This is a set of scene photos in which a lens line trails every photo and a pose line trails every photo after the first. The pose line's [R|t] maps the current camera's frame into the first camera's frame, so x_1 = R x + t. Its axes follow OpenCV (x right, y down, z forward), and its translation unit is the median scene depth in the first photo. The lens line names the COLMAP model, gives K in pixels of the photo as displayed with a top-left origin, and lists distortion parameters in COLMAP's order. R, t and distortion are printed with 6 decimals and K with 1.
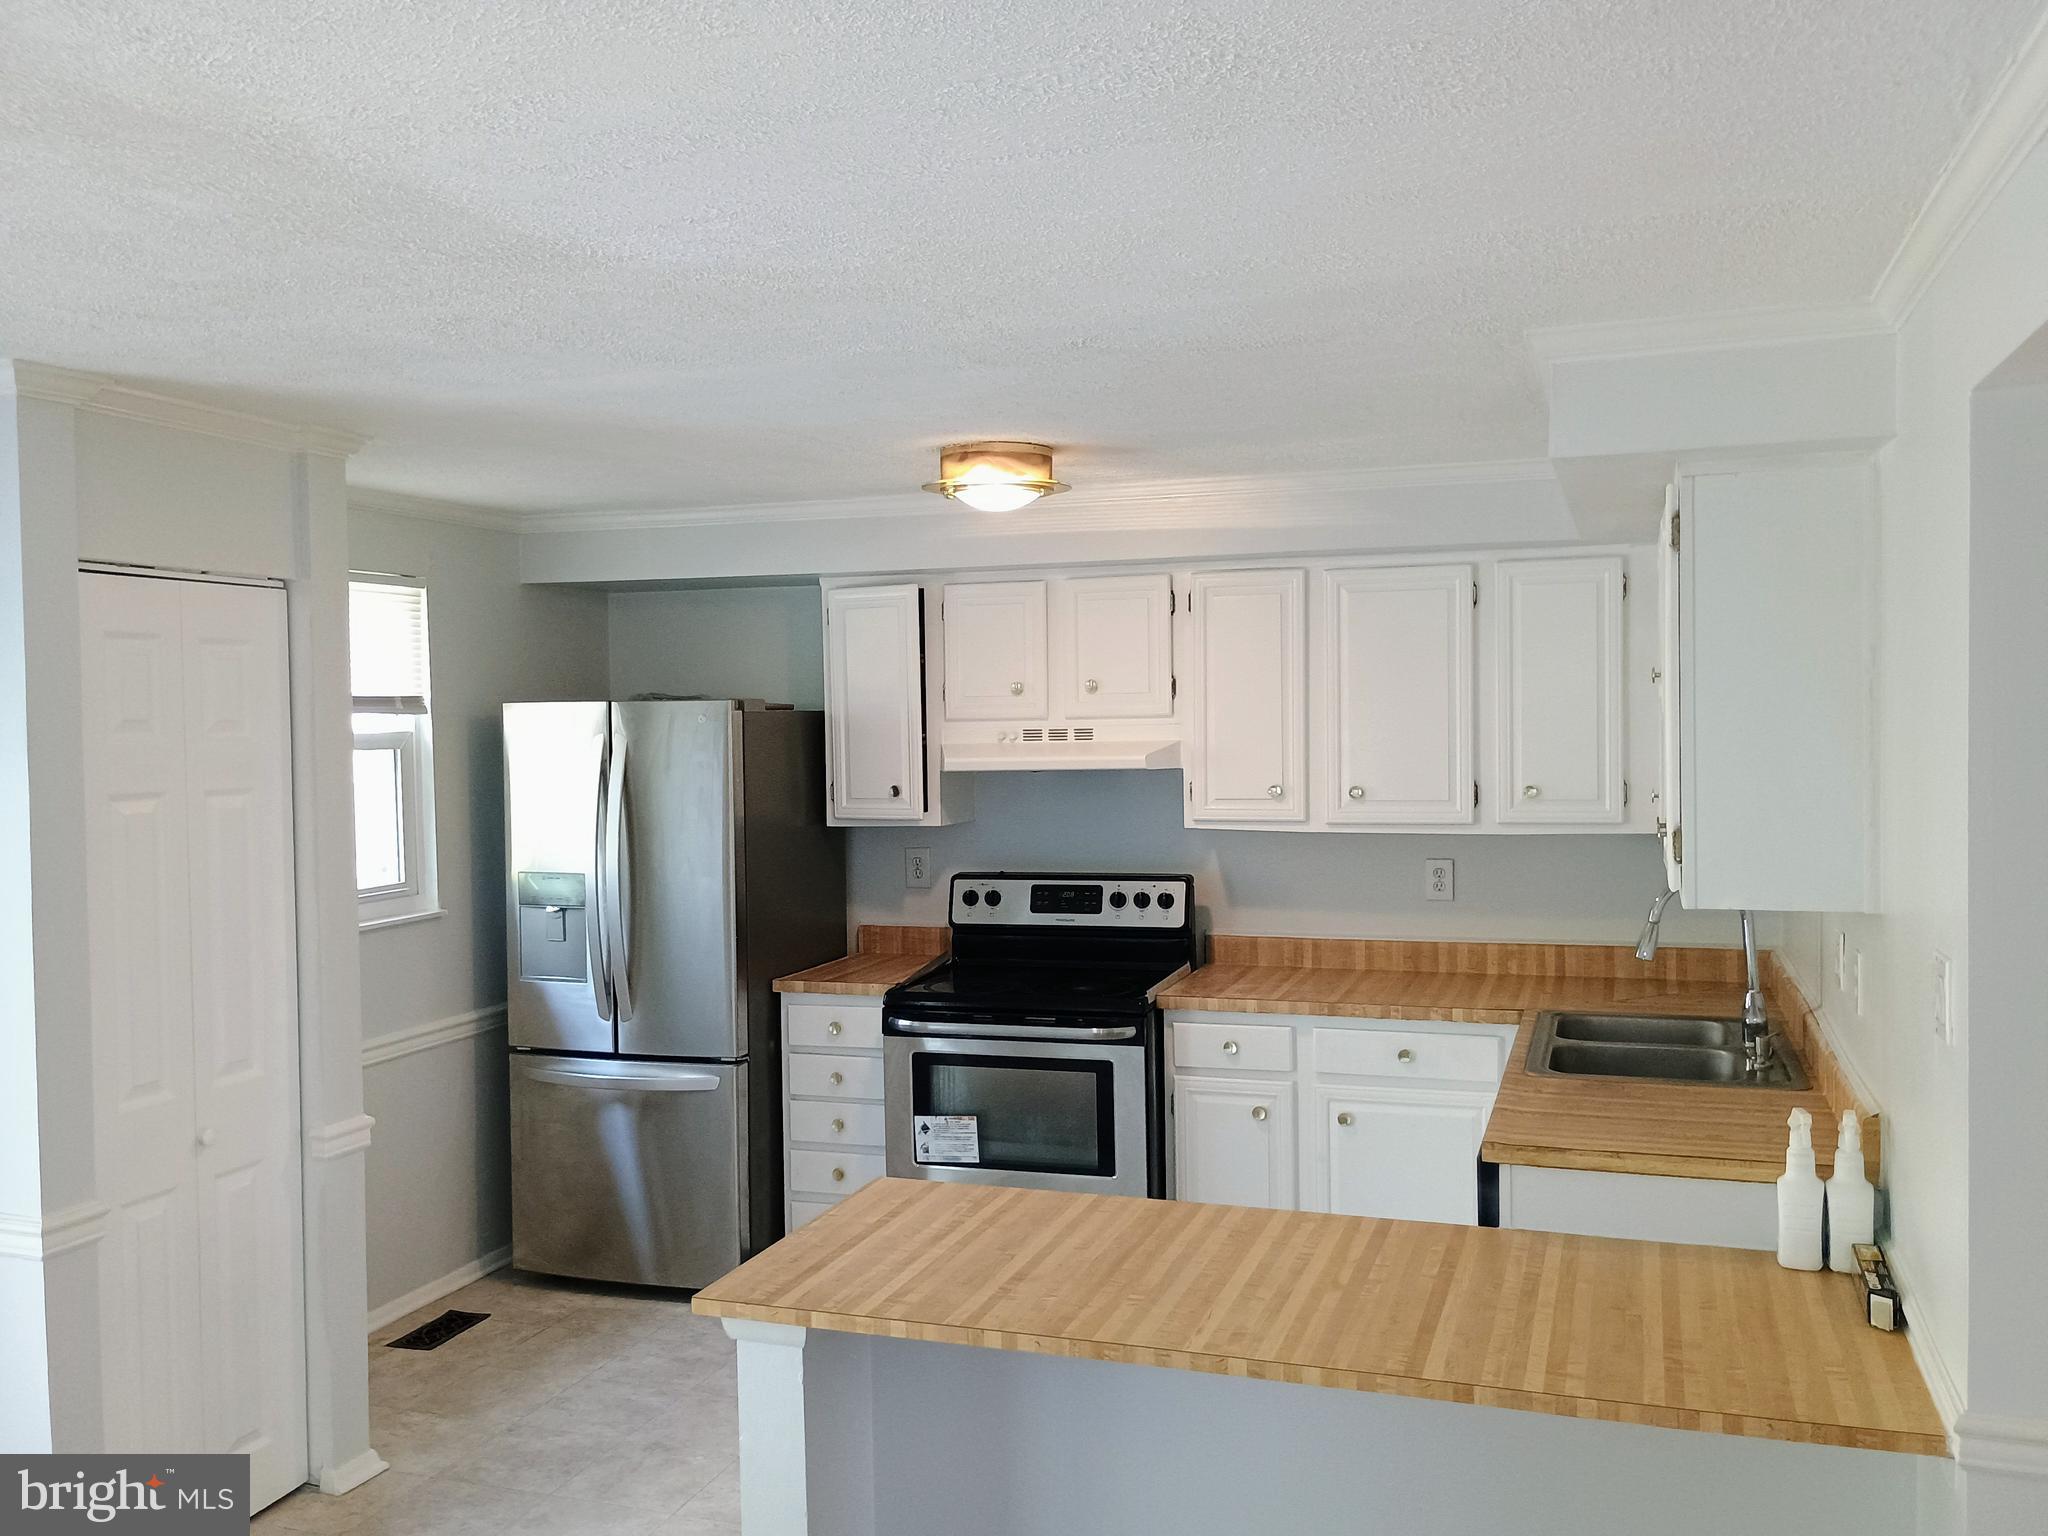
lens RADIAL K [[1765.9, 0, 1014.6], [0, 1765.9, 768.9], [0, 0, 1]] dist [0.020048, -0.006049]
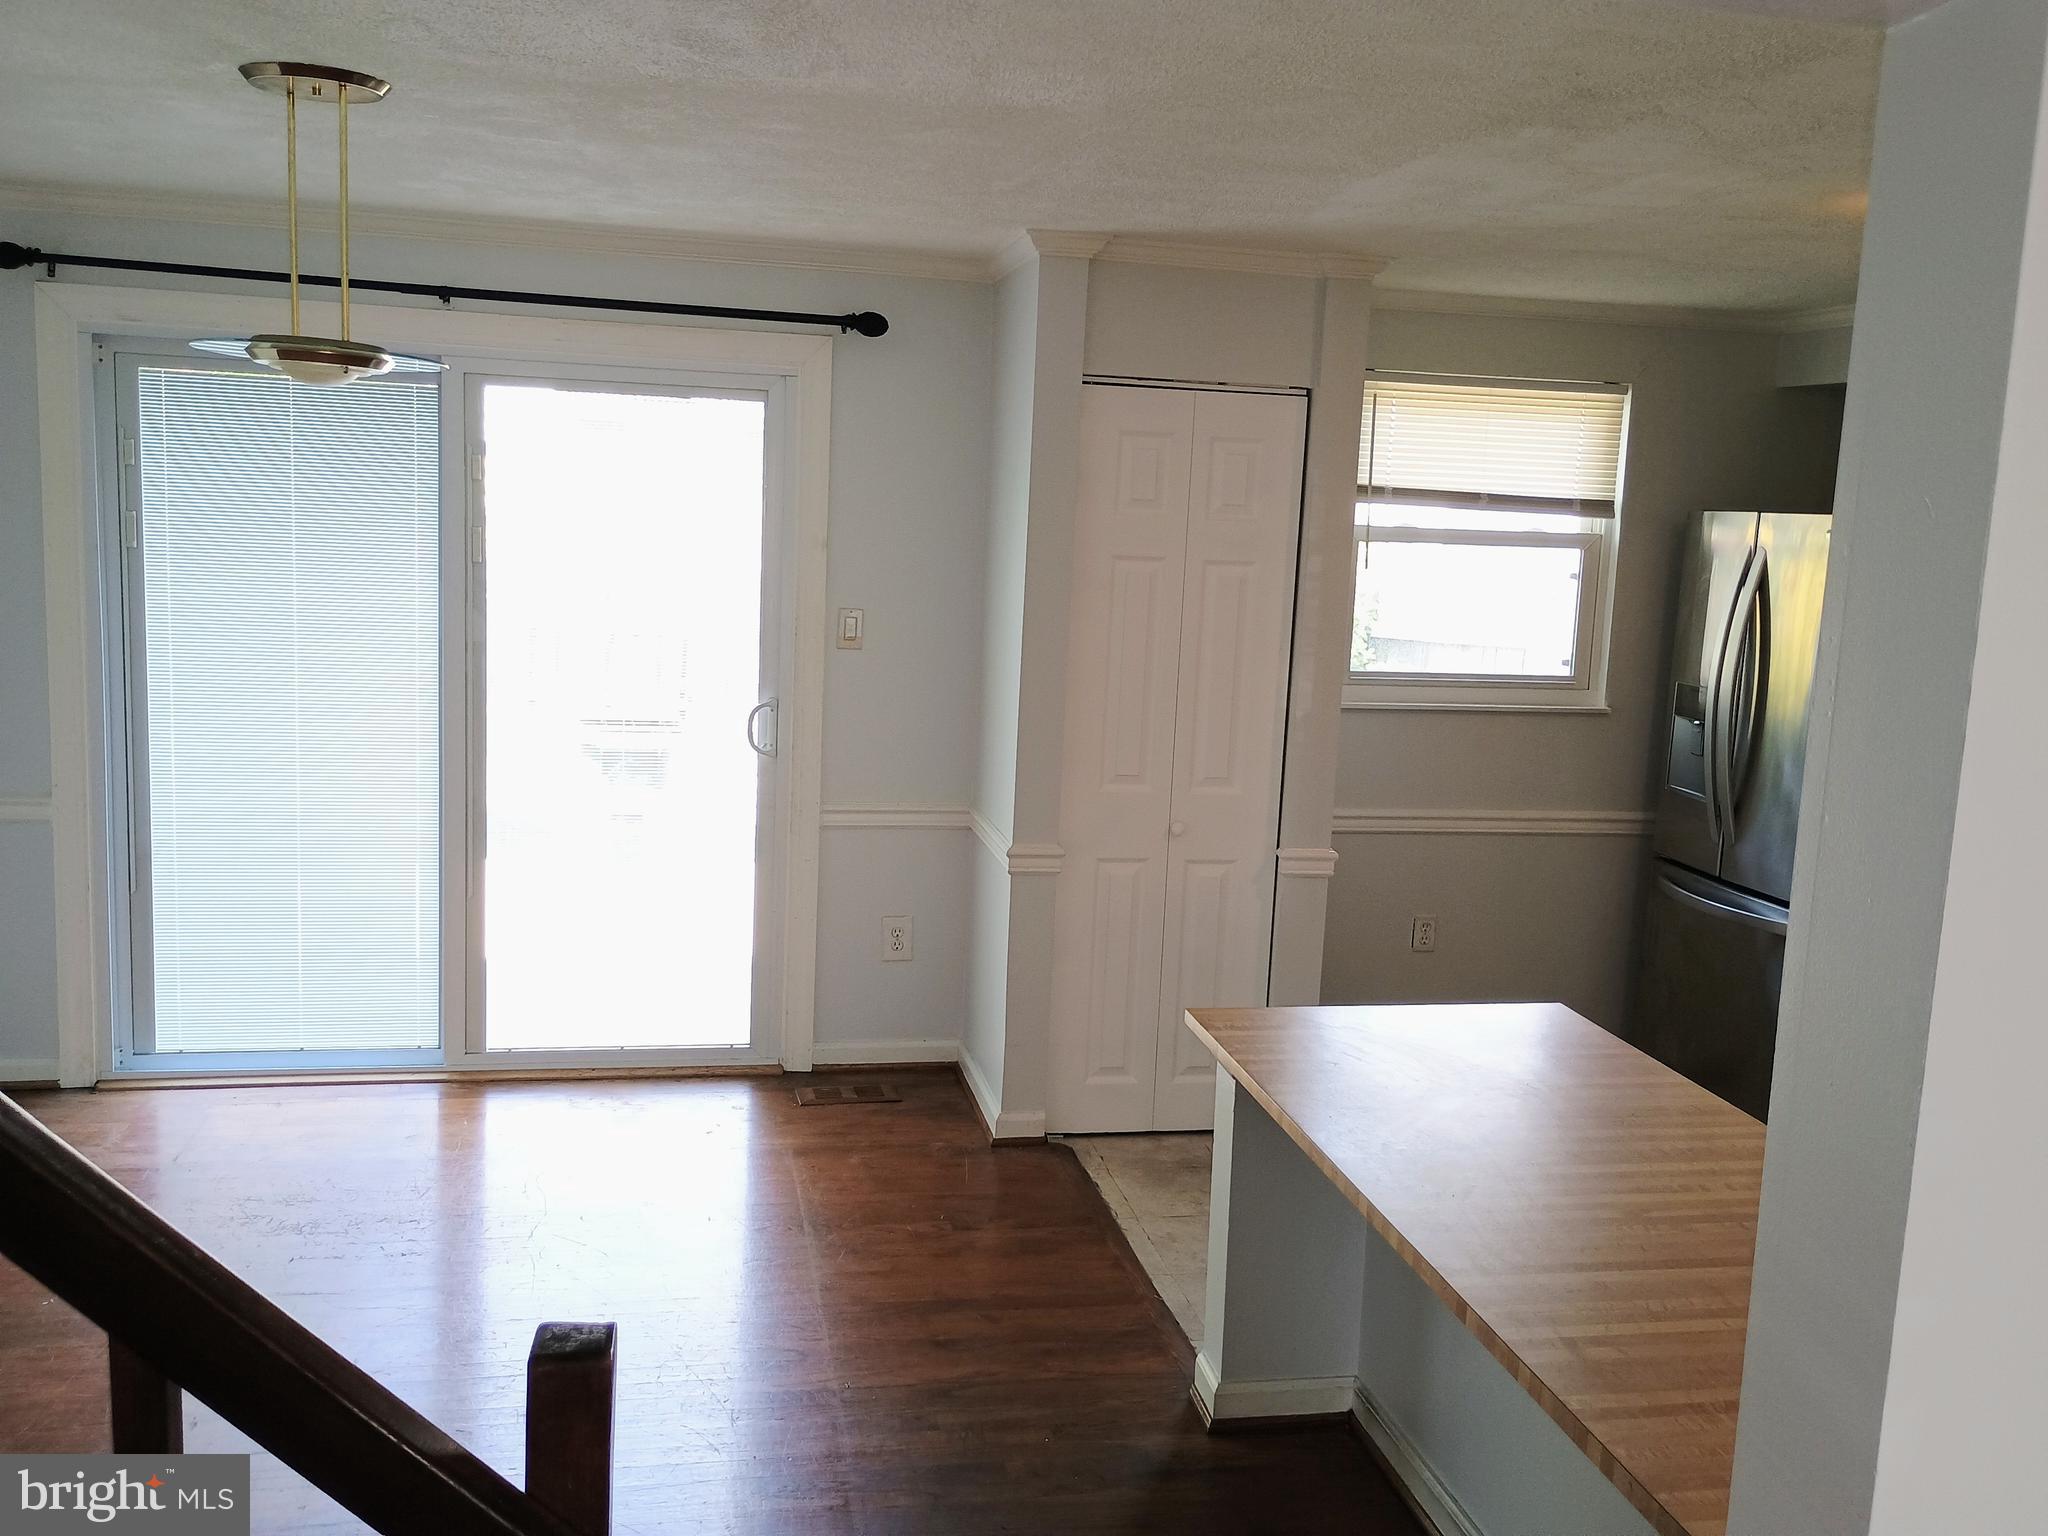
lens RADIAL K [[1765.9, 0, 1016.1], [0, 1765.9, 756.2], [0, 0, 1]] dist [0.020048, -0.006049]
pose [[0.497078, 0.159757, -0.852872, 0.471639], [-0.078979, 0.987155, 0.138878, -0.011074], [0.864104, -0.001674, 0.503311, 0.207135]]
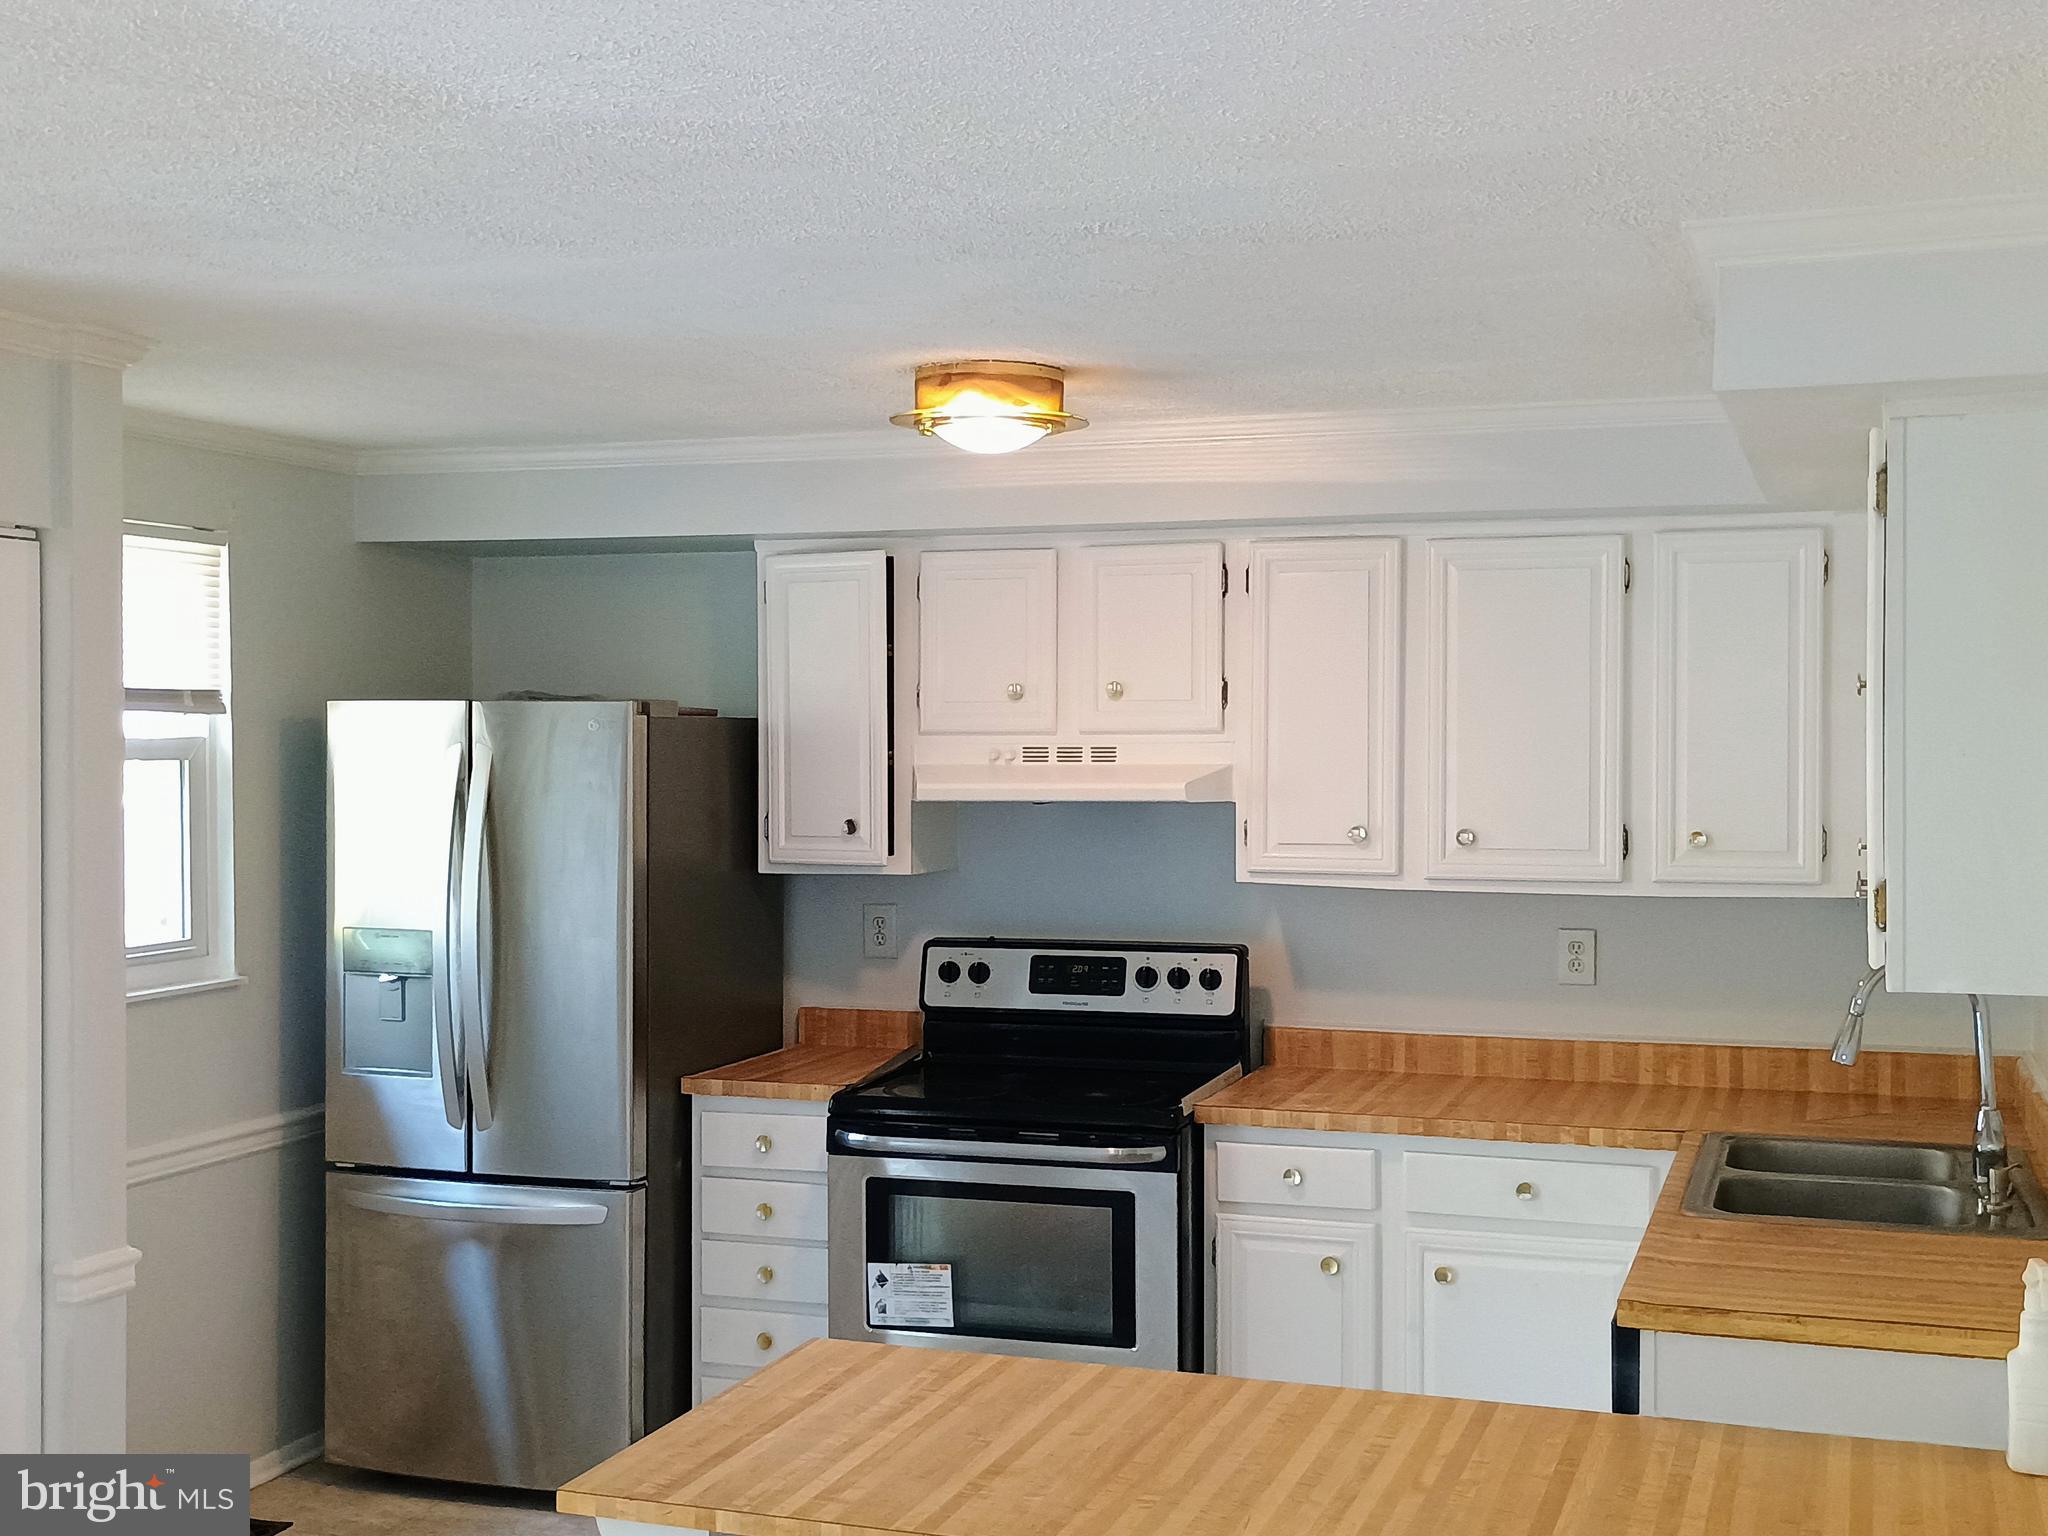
lens RADIAL K [[2390.0, 0, 1030.8], [0, 2390.0, 771.5], [0, 0, 1]] dist [0.019931, 0.000000]
pose [[0.999870, 0.016066, 0.001653, 0.007503], [-0.016035, 0.999725, -0.017089, 0.005944], [-0.001927, 0.017061, 0.999853, -0.012342]]
